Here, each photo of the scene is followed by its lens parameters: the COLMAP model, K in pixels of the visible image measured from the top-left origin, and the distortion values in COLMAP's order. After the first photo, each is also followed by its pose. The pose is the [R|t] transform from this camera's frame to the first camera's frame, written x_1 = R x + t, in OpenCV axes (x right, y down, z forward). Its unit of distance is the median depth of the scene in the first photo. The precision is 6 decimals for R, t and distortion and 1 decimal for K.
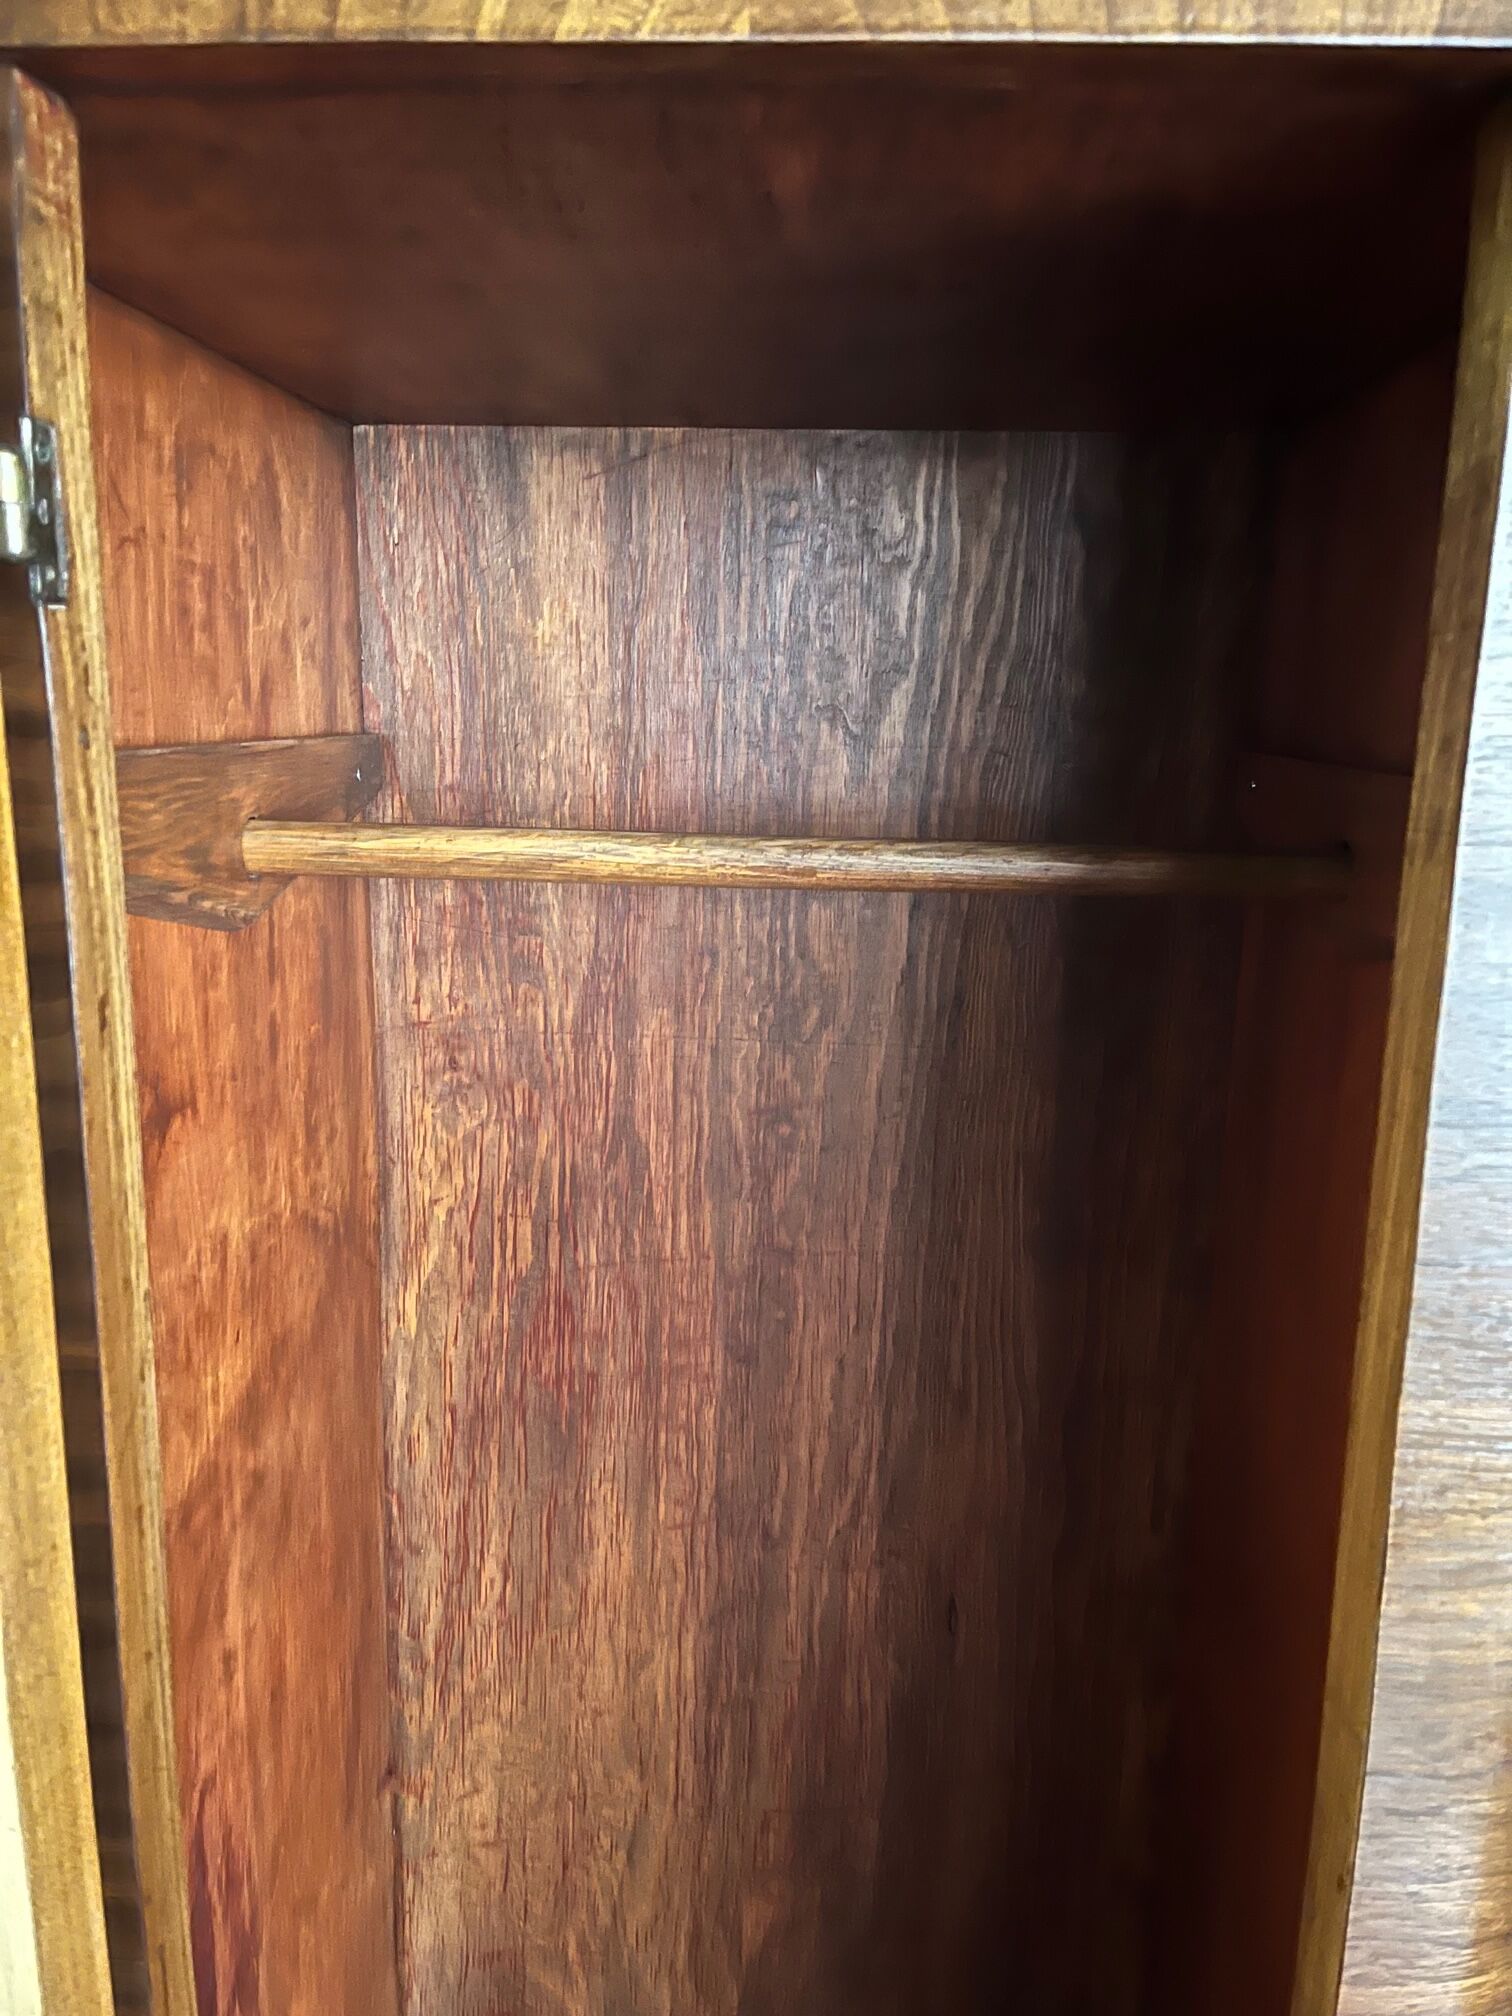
lens RADIAL K [[1532.9, 0, 763.6], [0, 1532.9, 1001.1], [0, 0, 1]] dist [0.064563, -0.086346]
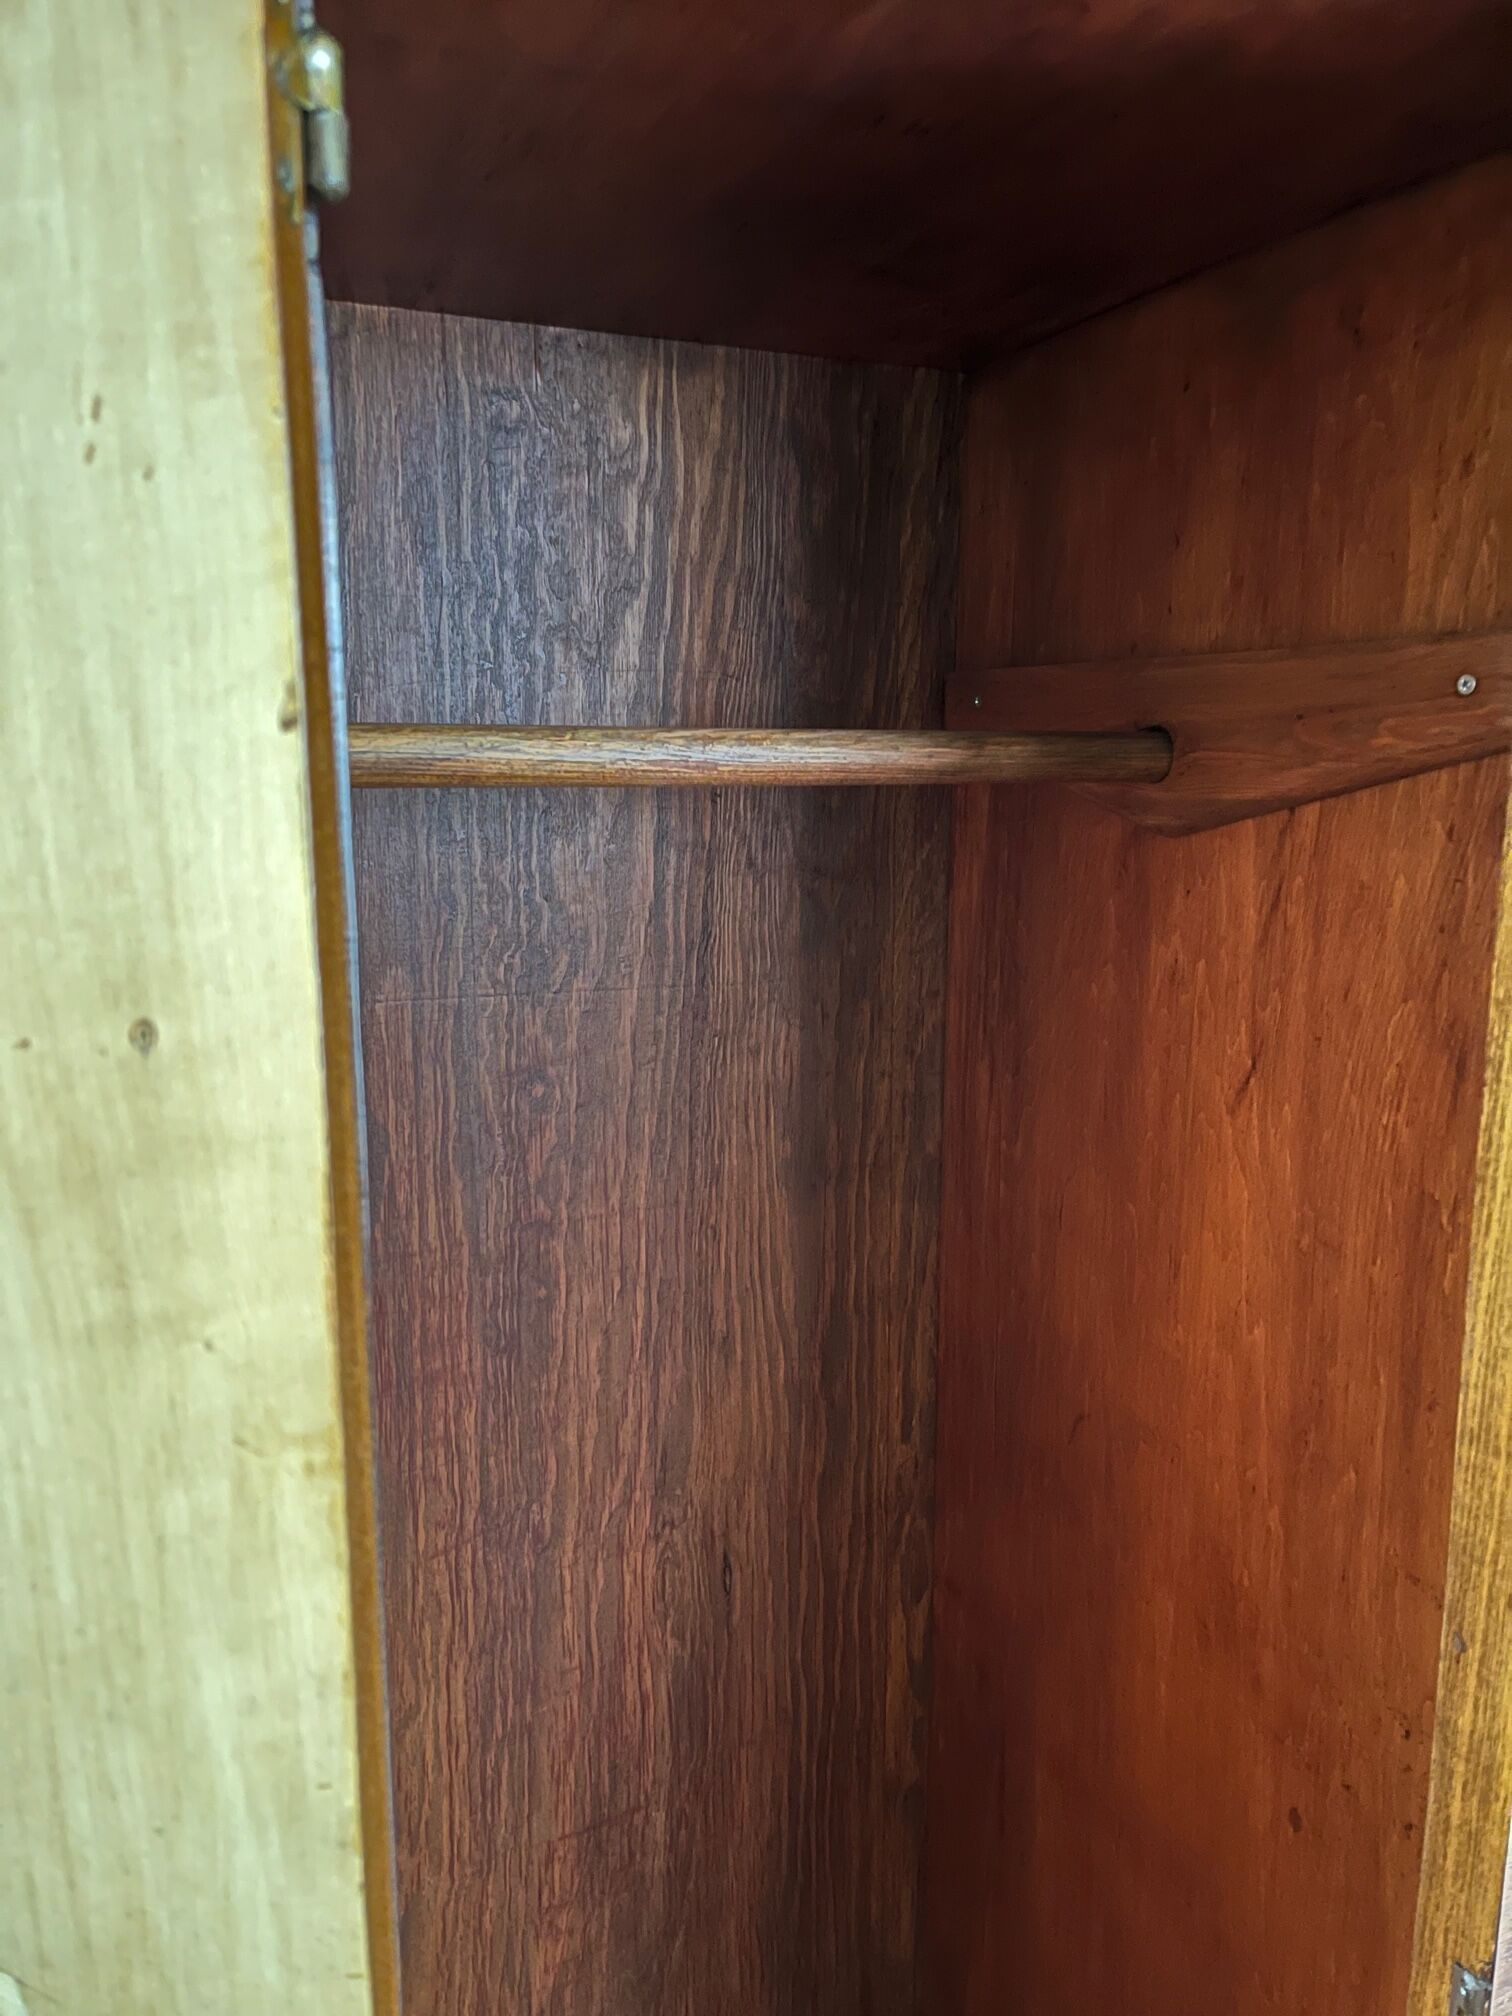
lens RADIAL K [[1532.9, 0, 770.9], [0, 1532.9, 1008.3], [0, 0, 1]] dist [0.064563, -0.086346]
pose [[0.894395, -0.092592, 0.437589, -0.274870], [0.101231, 0.994856, 0.003599, 0.048517], [-0.435672, 0.041079, 0.899168, 0.112956]]
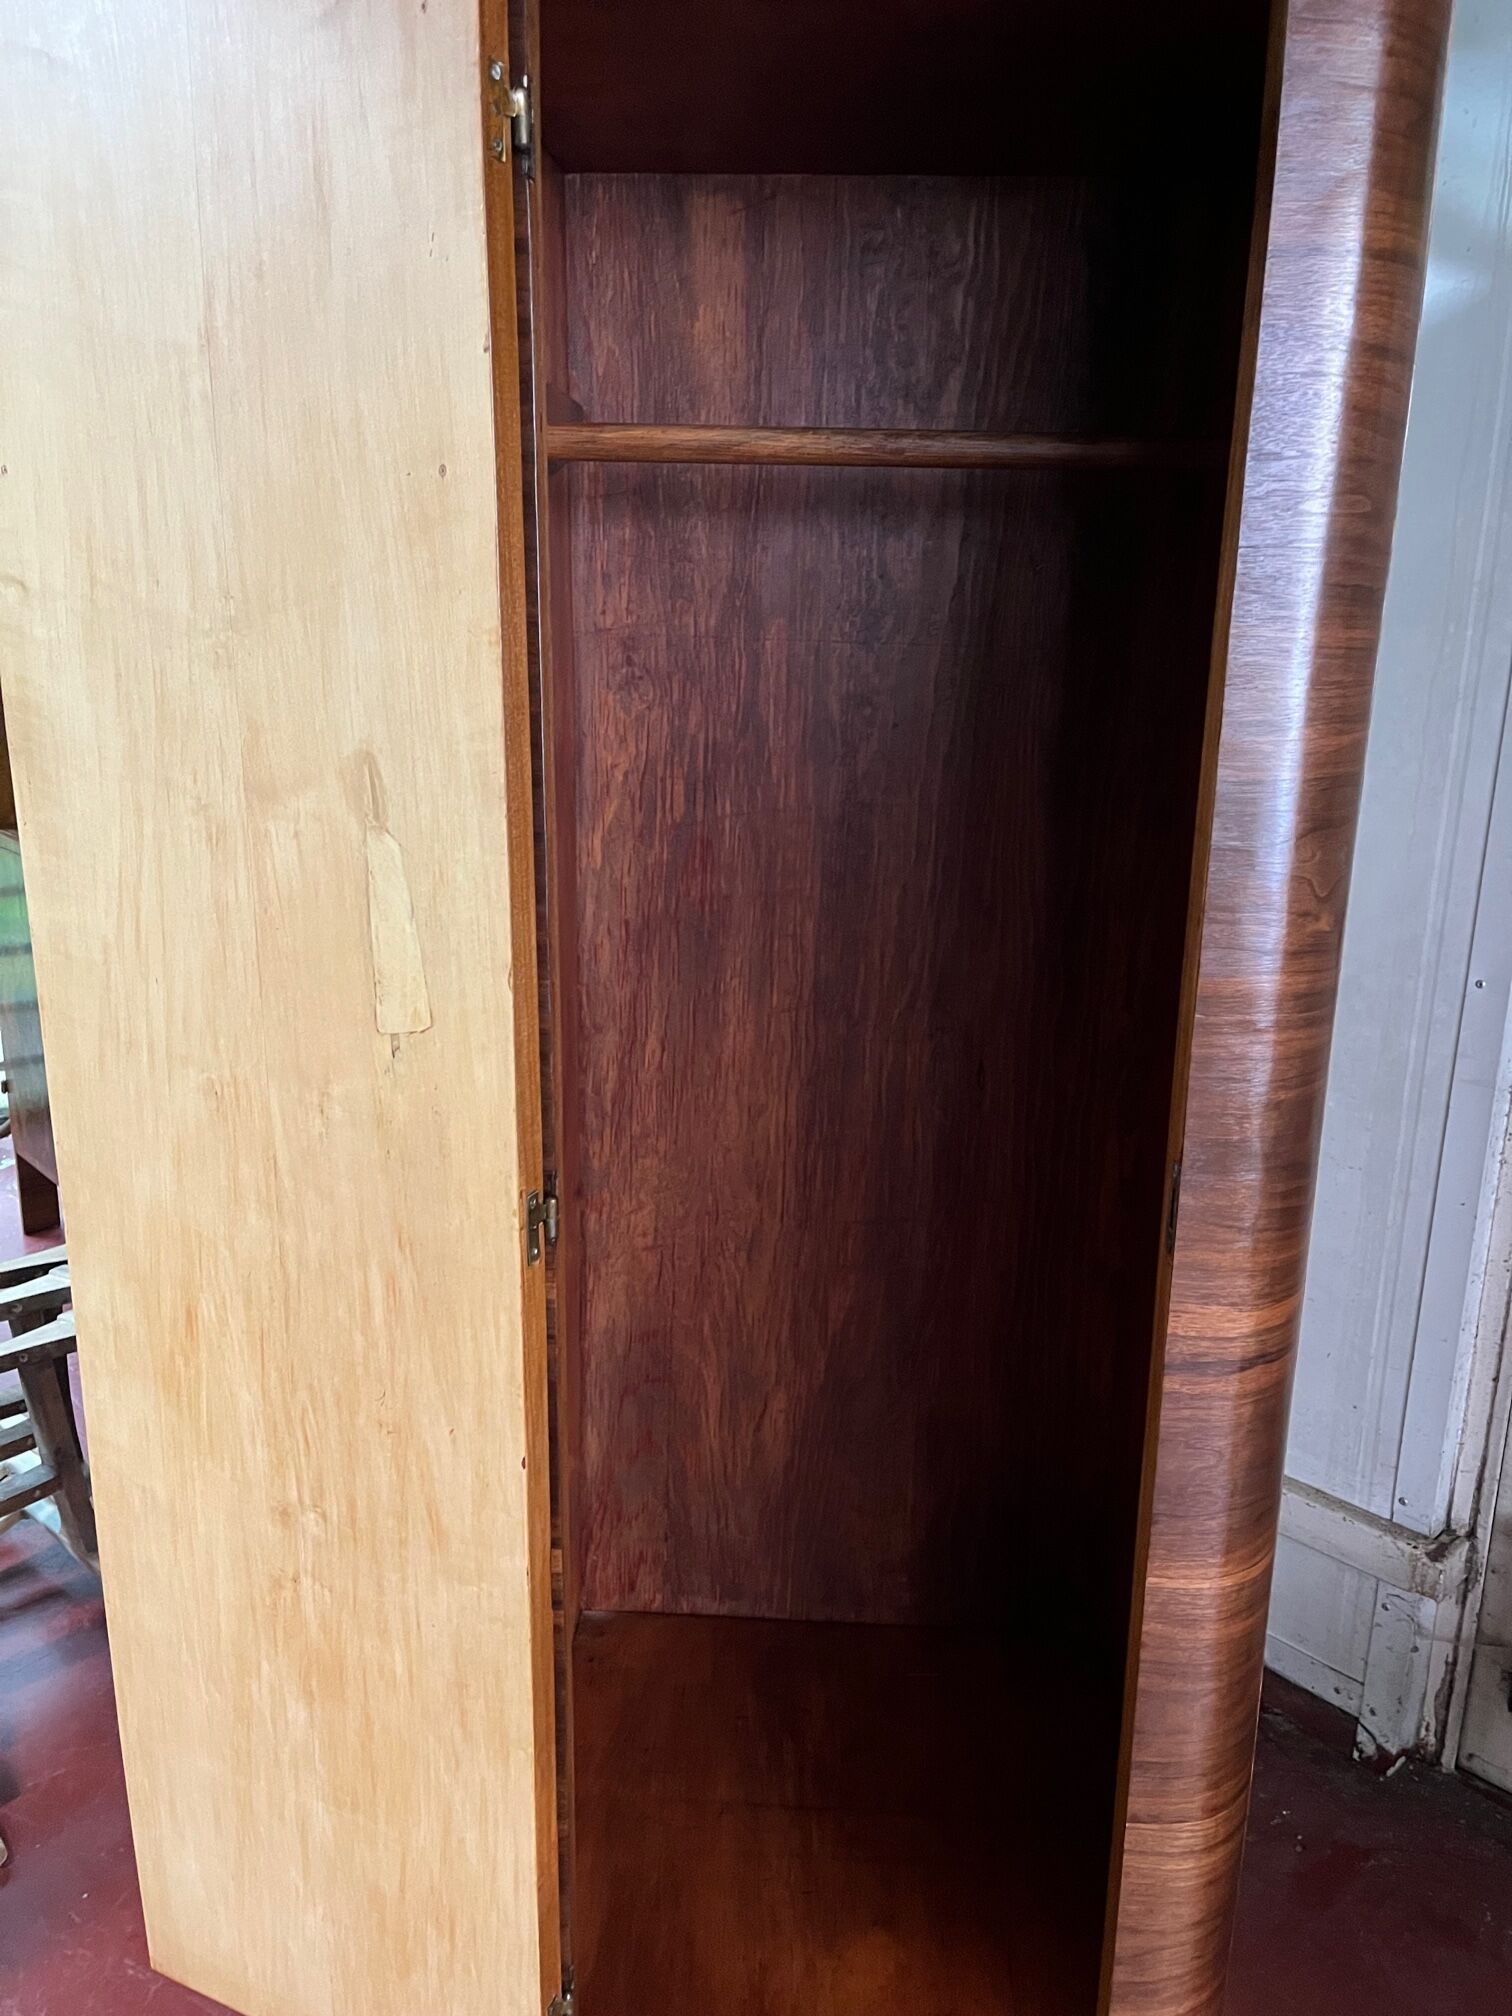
lens RADIAL K [[1532.9, 0, 784.4], [0, 1532.9, 1030.3], [0, 0, 1]] dist [0.064563, -0.086346]
pose [[0.999995, 0.002937, -0.001293, -0.061895], [-0.002839, 0.997504, 0.070550, 0.290264], [0.001497, -0.070546, 0.997507, -0.435389]]
